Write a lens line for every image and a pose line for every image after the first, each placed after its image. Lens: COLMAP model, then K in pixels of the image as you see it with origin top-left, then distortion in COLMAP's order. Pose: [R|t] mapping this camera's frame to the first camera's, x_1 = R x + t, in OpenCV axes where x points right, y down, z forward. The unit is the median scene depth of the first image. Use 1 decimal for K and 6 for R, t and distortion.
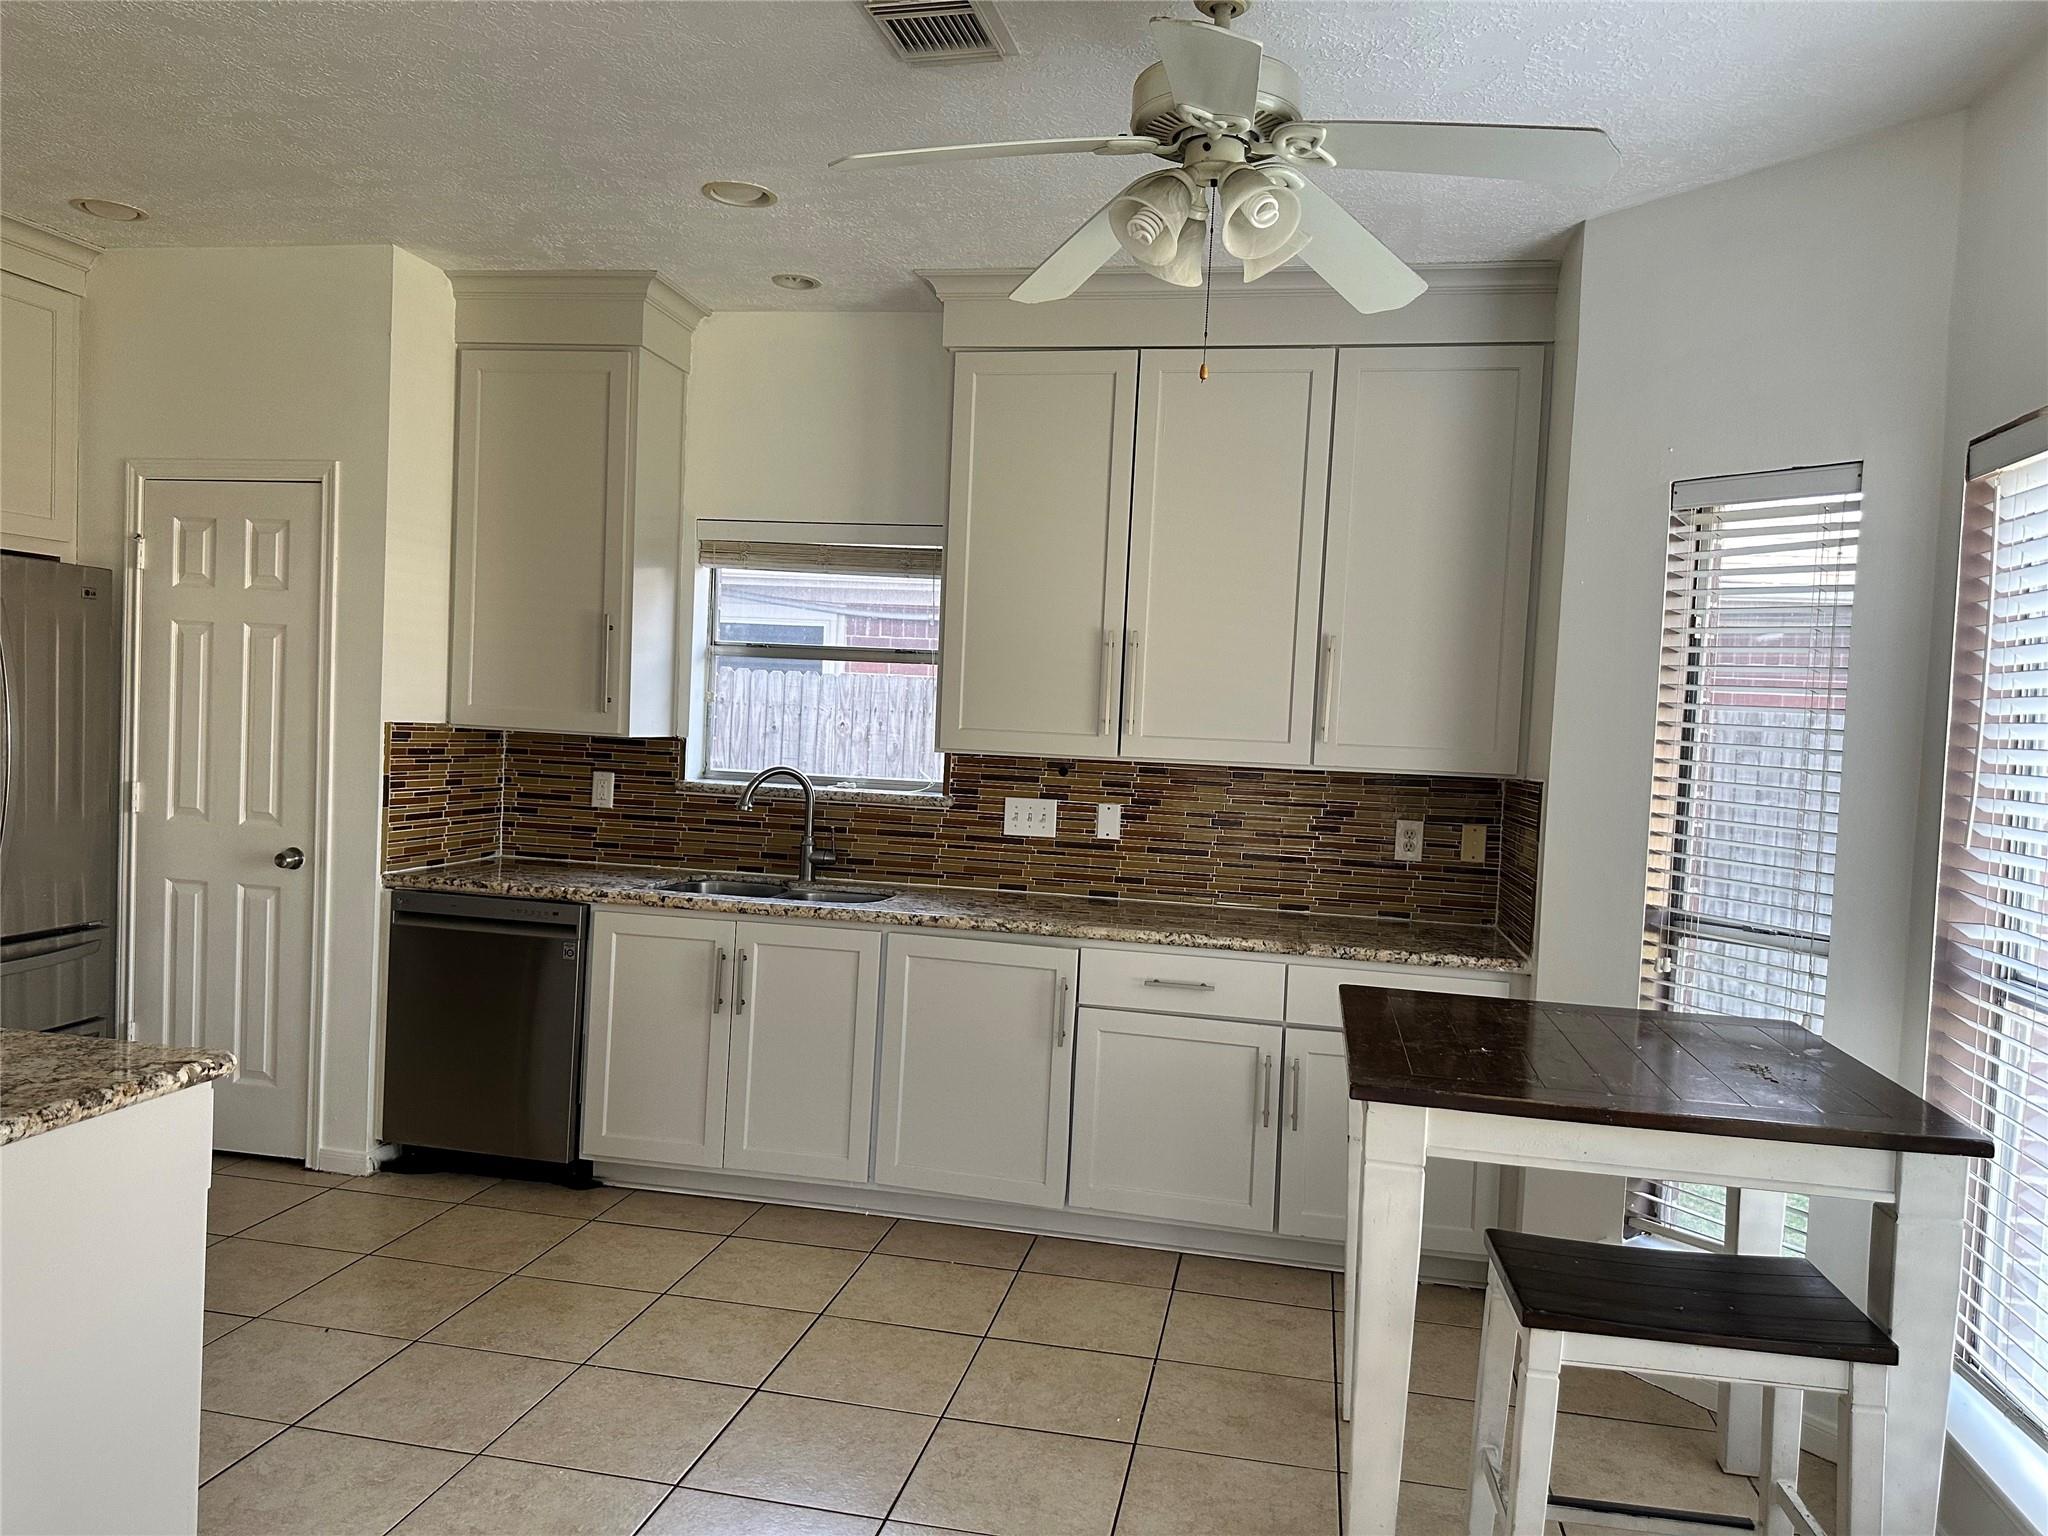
lens RADIAL K [[1441.6, 0, 1026.5], [0, 1441.6, 777.0], [0, 0, 1]] dist [0.155139, -0.239089]
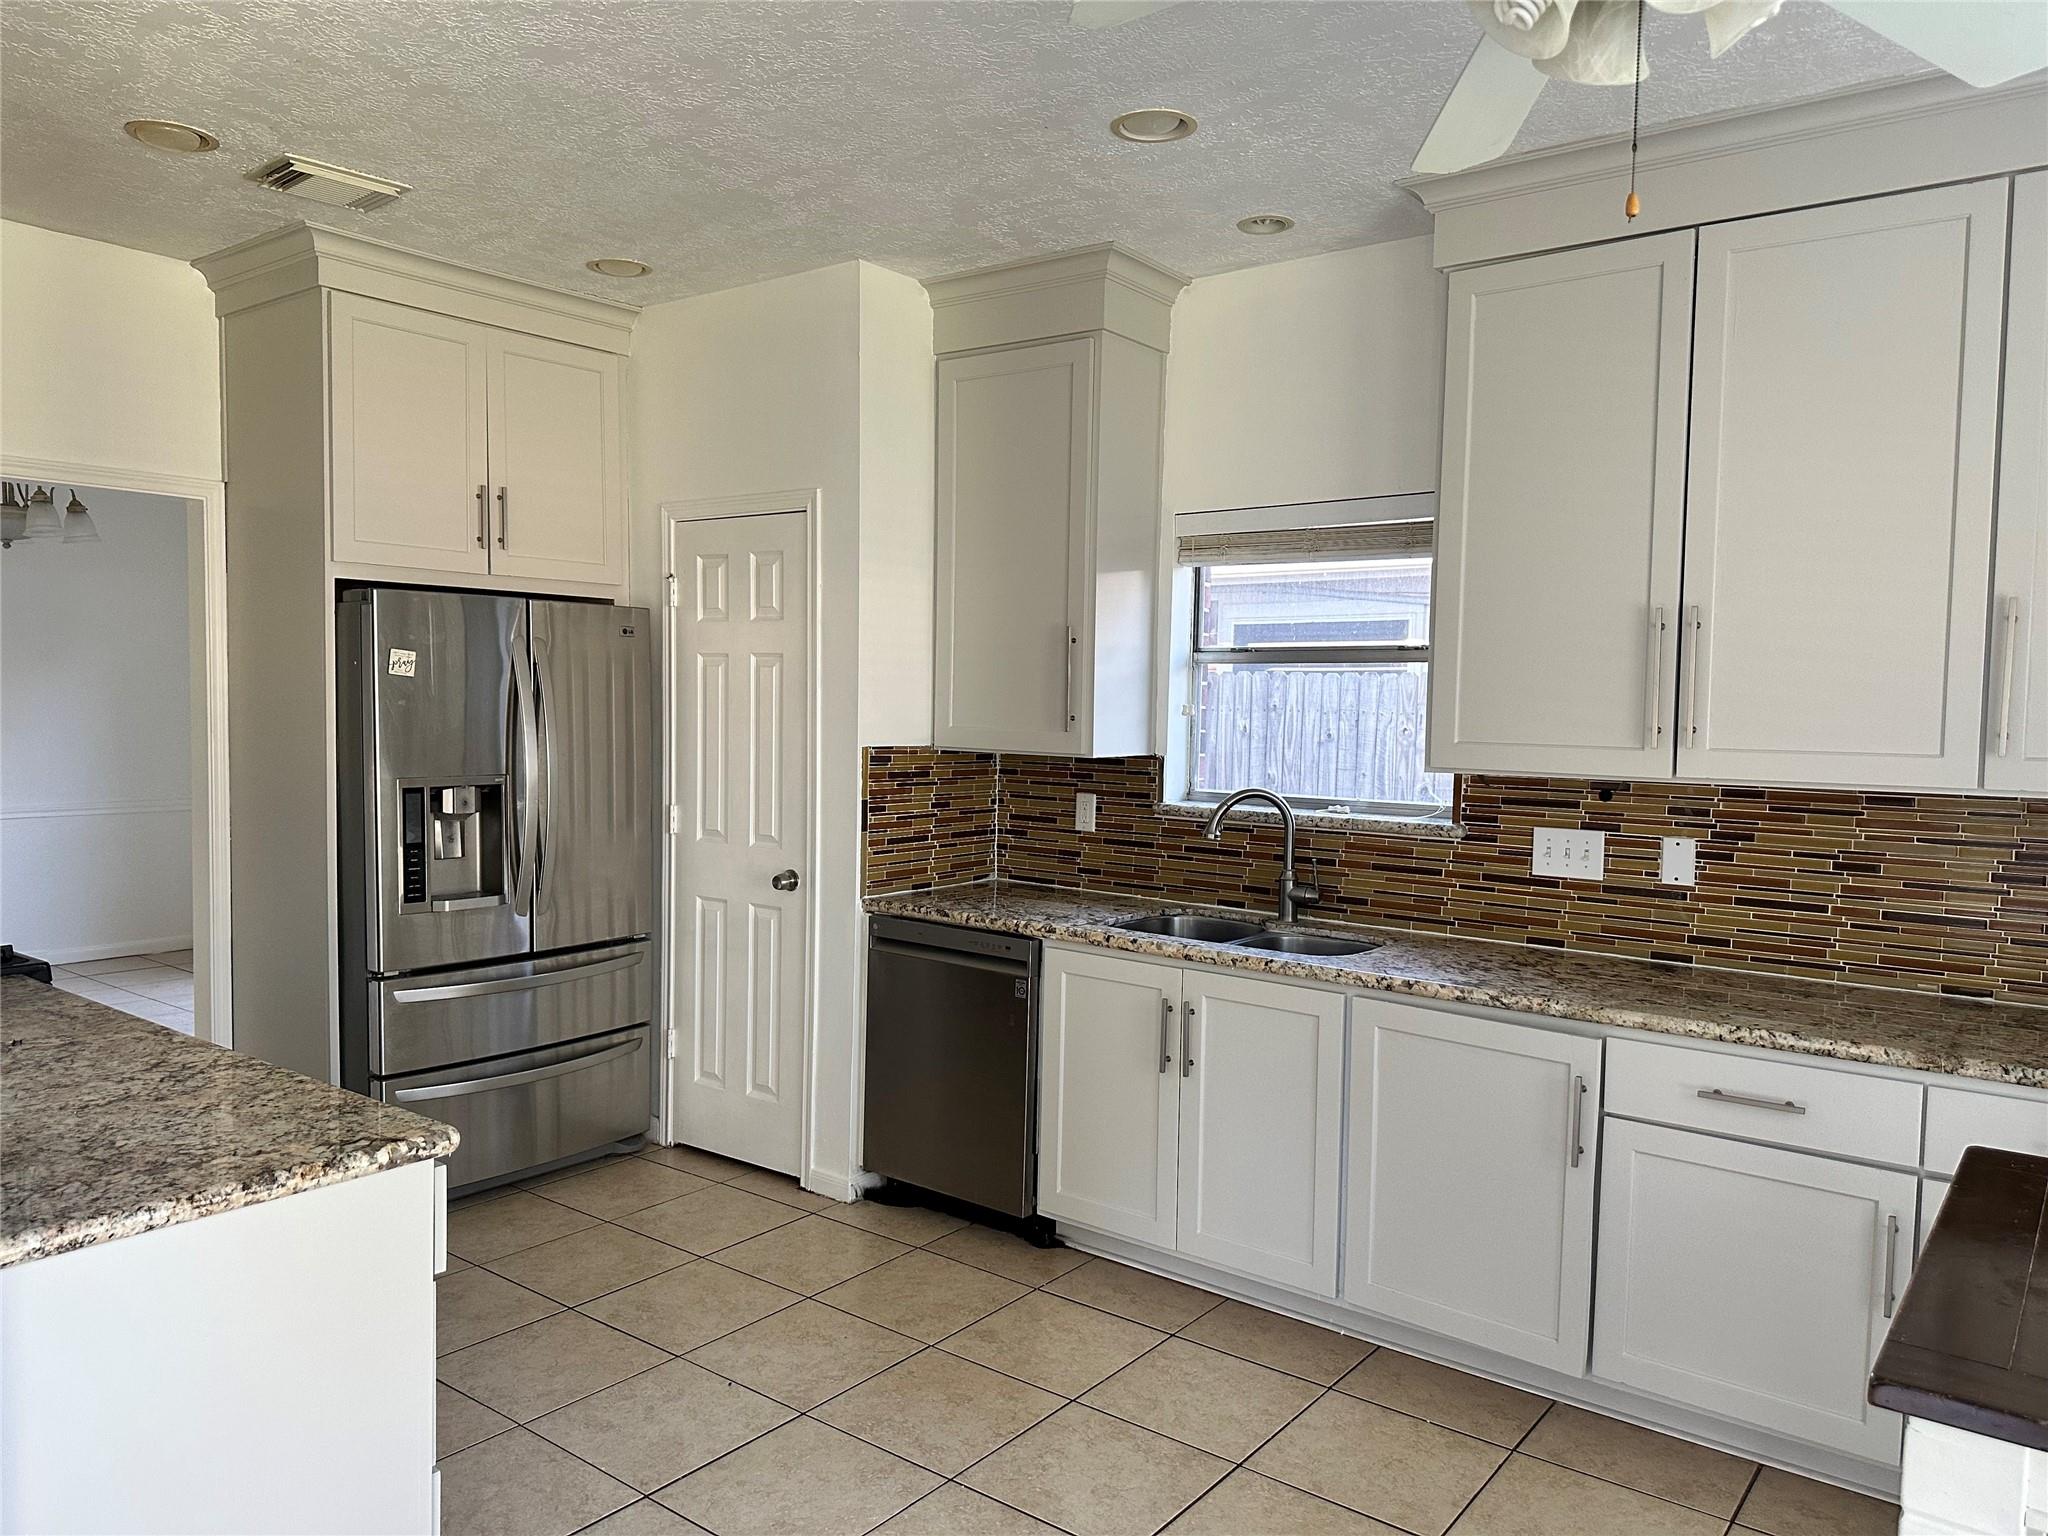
lens RADIAL K [[1441.6, 0, 1026.5], [0, 1441.6, 777.0], [0, 0, 1]] dist [0.155139, -0.239089]
pose [[0.896107, -0.005127, -0.443808, 0.098358], [0.005900, 0.999983, 0.000360, -0.016262], [0.443799, -0.002941, 0.896122, 0.170309]]
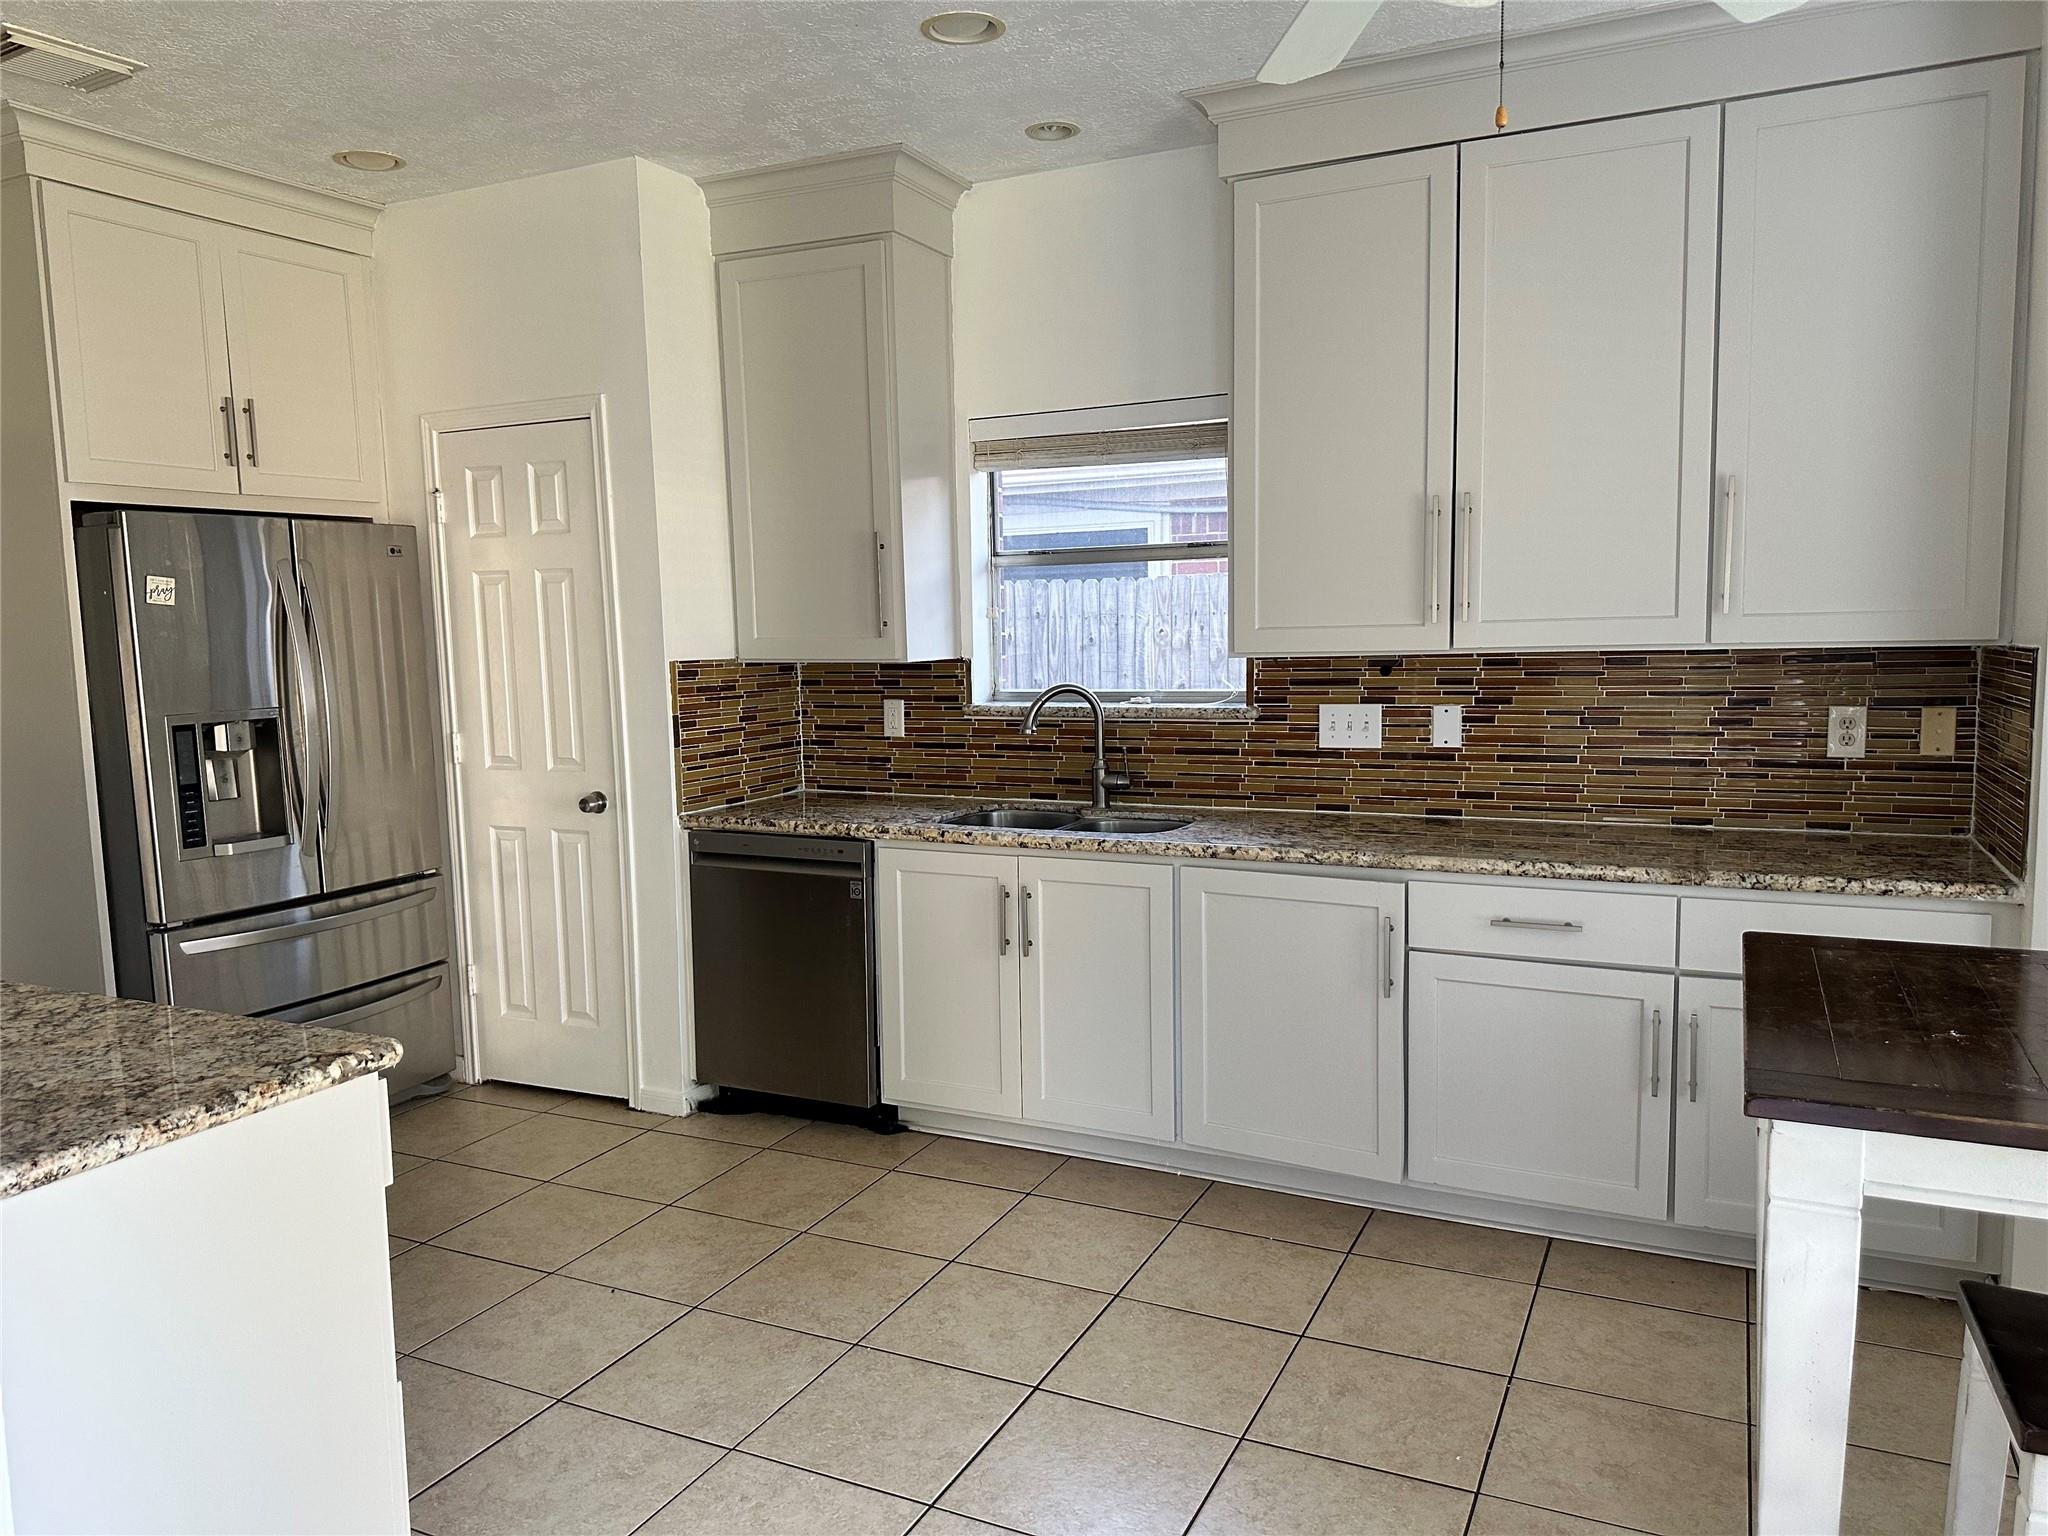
lens RADIAL K [[1441.3, 0, 1020.6], [0, 1441.3, 774.0], [0, 0, 1]] dist [0.176143, -0.308331]
pose [[0.964608, -0.039987, -0.260639, 0.040124], [0.056496, 0.996822, 0.056155, -0.003693], [0.257565, -0.068893, 0.963802, 0.117851]]
